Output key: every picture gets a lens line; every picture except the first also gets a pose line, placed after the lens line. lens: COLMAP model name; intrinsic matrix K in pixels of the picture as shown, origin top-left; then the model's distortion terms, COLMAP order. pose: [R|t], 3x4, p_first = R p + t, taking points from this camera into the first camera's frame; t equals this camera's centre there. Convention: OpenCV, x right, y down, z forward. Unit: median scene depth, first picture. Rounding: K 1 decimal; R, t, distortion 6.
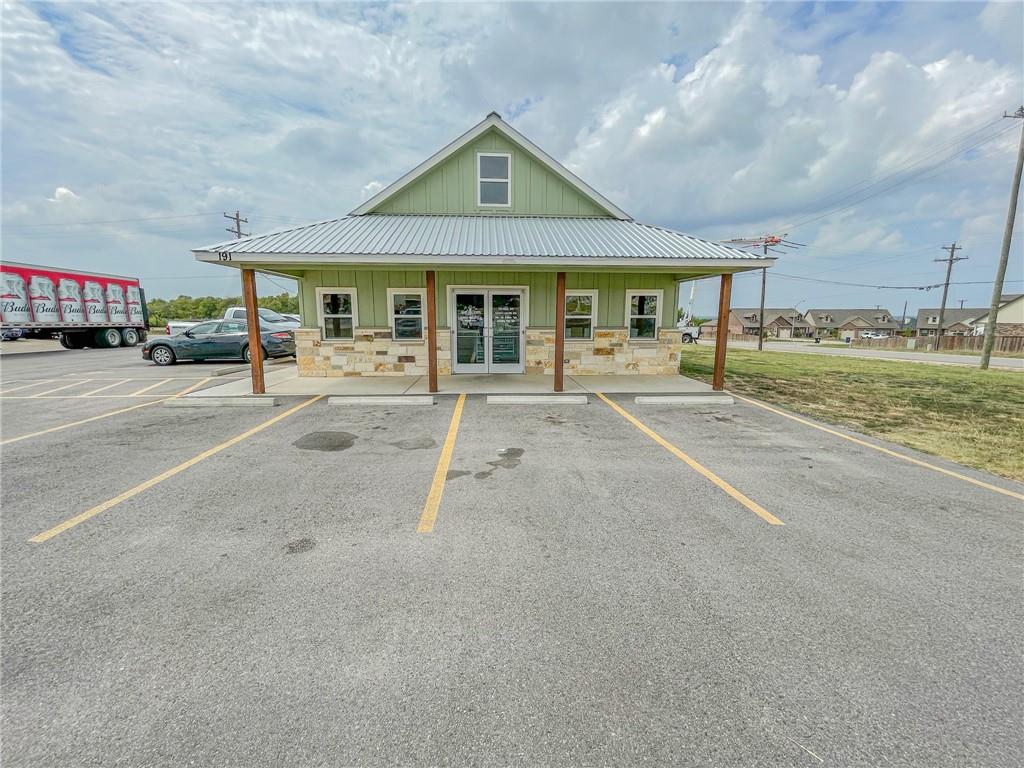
lens RADIAL K [[426.3, 0, 515.3], [0, 426.3, 390.5], [0, 0, 1]] dist [-0.001203, -0.000111]
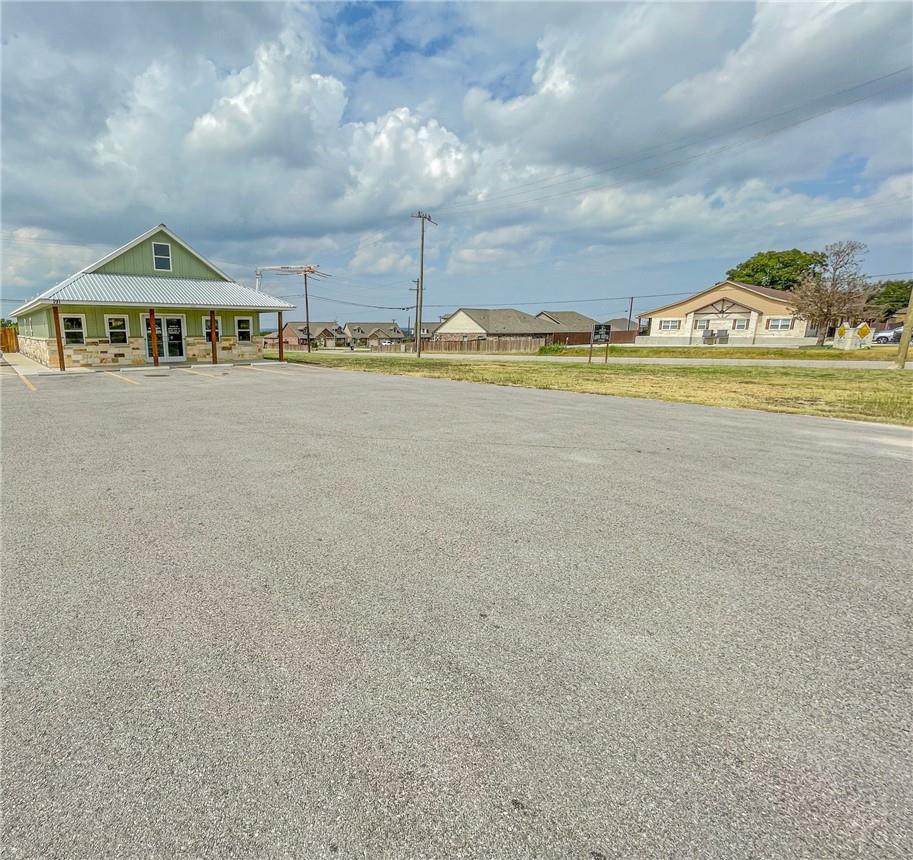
lens RADIAL K [[499.3, 0, 317.6], [0, 499.3, 429.3], [0, 0, 1]] dist [0.001837, -0.002568]
pose [[0.869146, -0.102325, 0.483854, -0.246877], [0.090220, 0.994750, 0.048306, 0.087724], [-0.486257, 0.001669, 0.873815, -0.513884]]
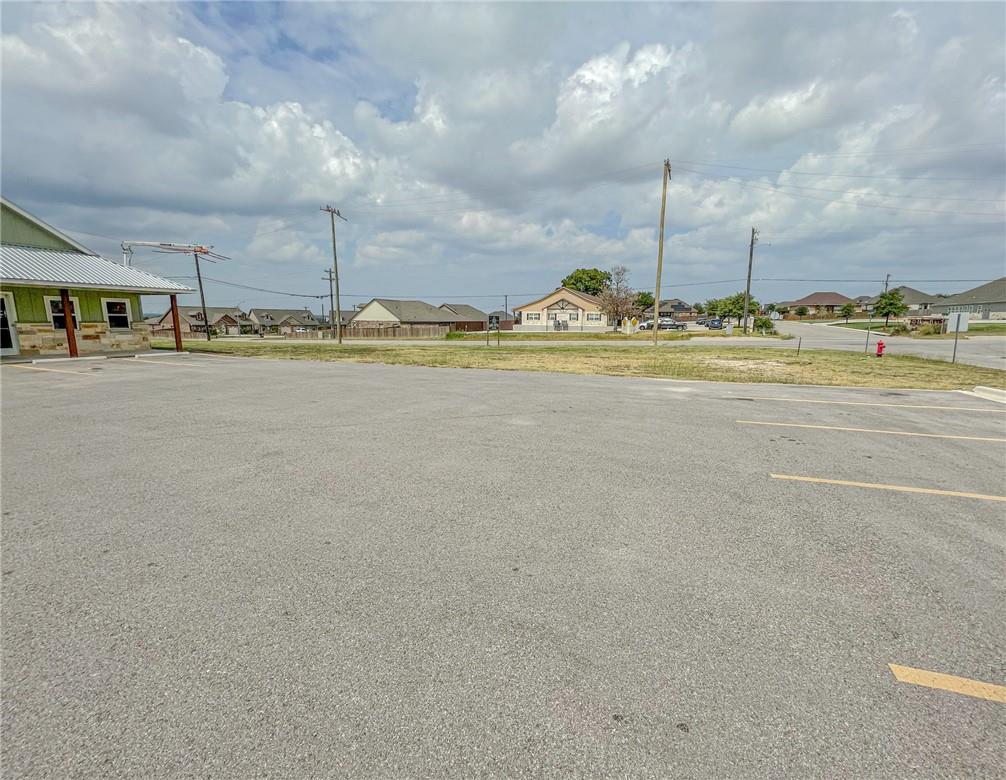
lens RADIAL K [[449.8, 0, 534.9], [0, 449.8, 389.6], [0, 0, 1]] dist [-0.002354, -0.000449]
pose [[0.421736, -0.137938, 0.896165, -0.259402], [0.144811, 0.985921, 0.083605, 0.083837], [-0.895080, 0.094515, 0.435774, -0.491380]]
